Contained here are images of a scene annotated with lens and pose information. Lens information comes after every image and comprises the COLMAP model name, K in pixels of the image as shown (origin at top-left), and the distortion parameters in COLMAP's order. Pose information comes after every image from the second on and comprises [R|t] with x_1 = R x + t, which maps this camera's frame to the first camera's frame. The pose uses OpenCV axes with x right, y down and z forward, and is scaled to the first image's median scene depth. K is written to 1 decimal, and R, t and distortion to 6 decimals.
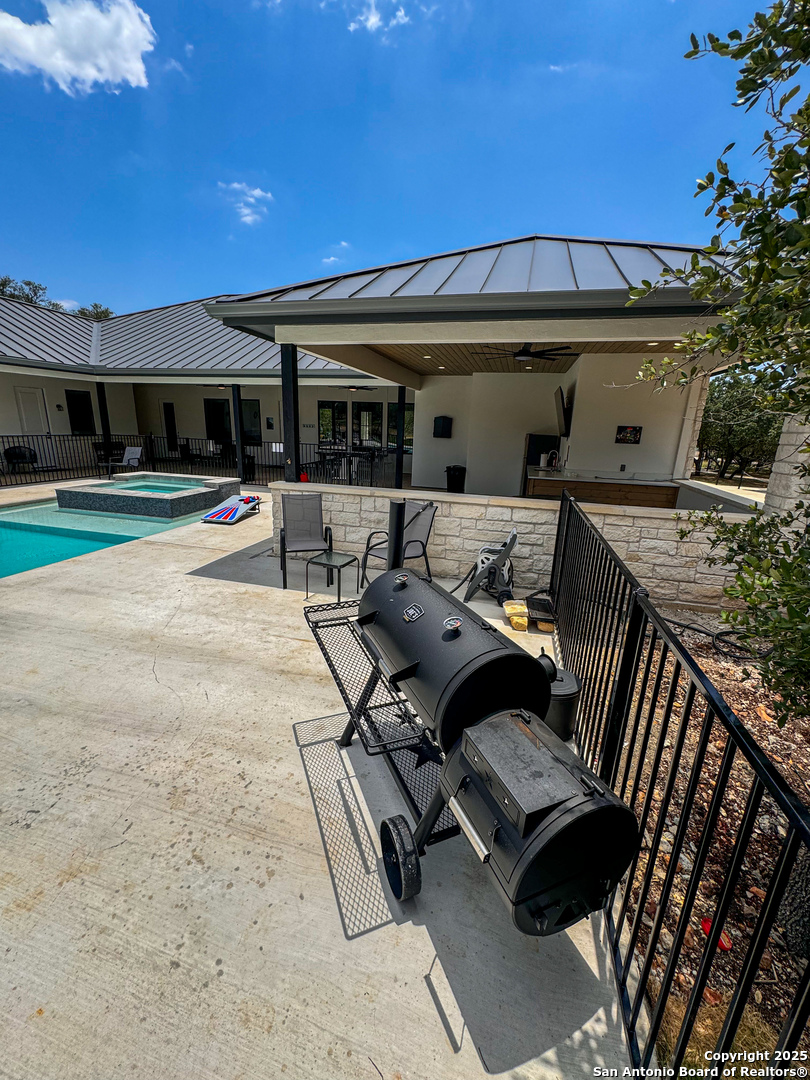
lens RADIAL K [[431.5, 0, 401.9], [0, 431.5, 539.7], [0, 0, 1]] dist [0.000923, 0.000327]
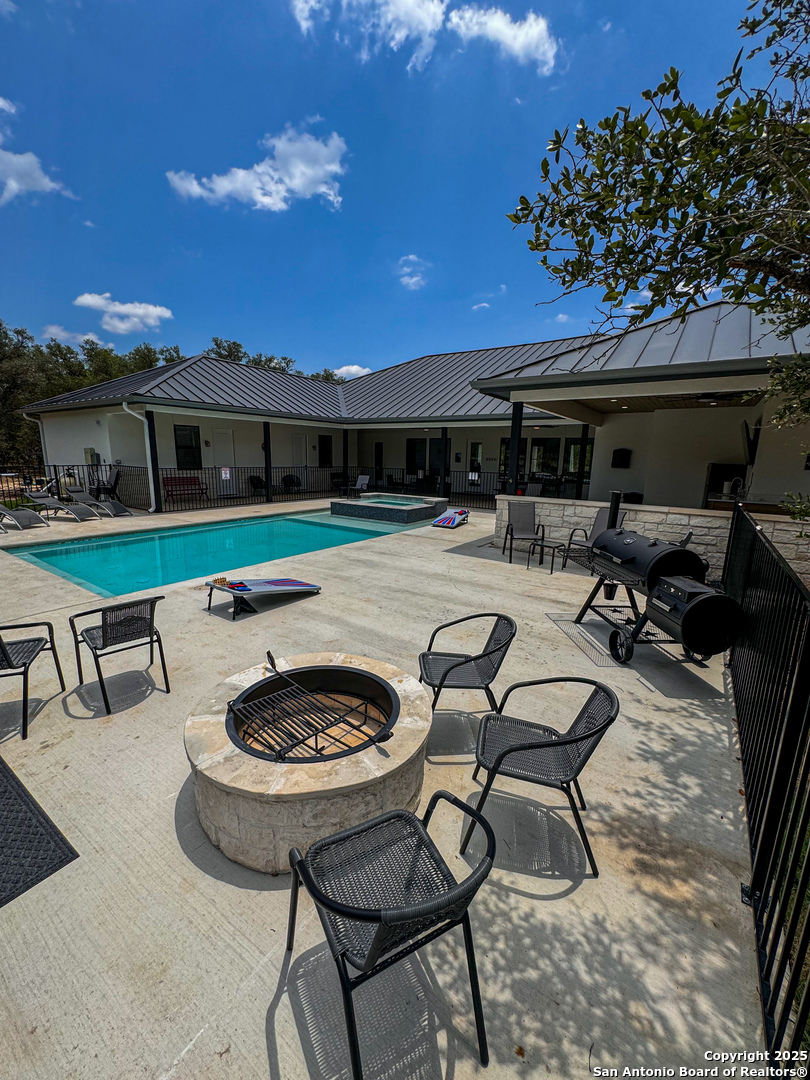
lens RADIAL K [[431.5, 0, 403.3], [0, 431.5, 542.0], [0, 0, 1]] dist [0.000923, 0.000327]
pose [[0.940733, 0.054924, -0.334672, -0.073427], [-0.079025, 0.995136, -0.058817, 0.093085], [0.329813, 0.081778, 0.940497, -0.315498]]
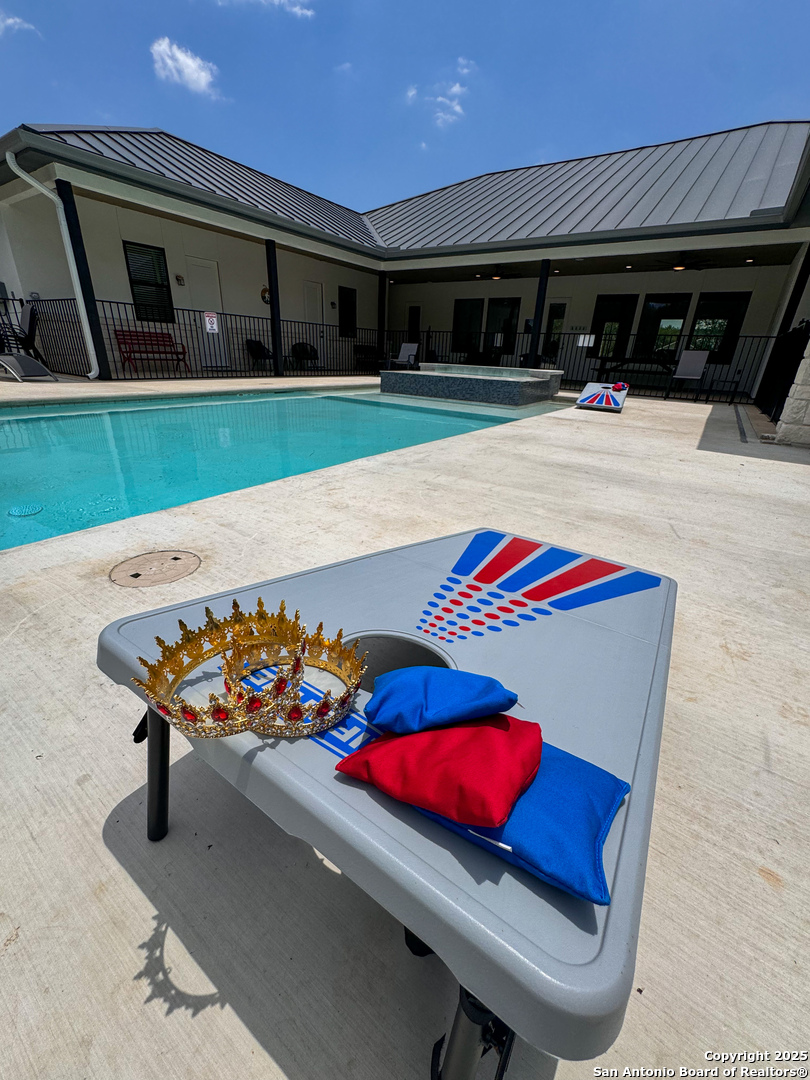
lens RADIAL K [[431.5, 0, 402.0], [0, 431.5, 540.5], [0, 0, 1]] dist [0.000923, 0.000327]
pose [[0.941774, 0.141028, -0.305243, -0.452181], [-0.098740, 0.983763, 0.149872, 0.106138], [0.321423, -0.111006, 0.940407, 0.099215]]
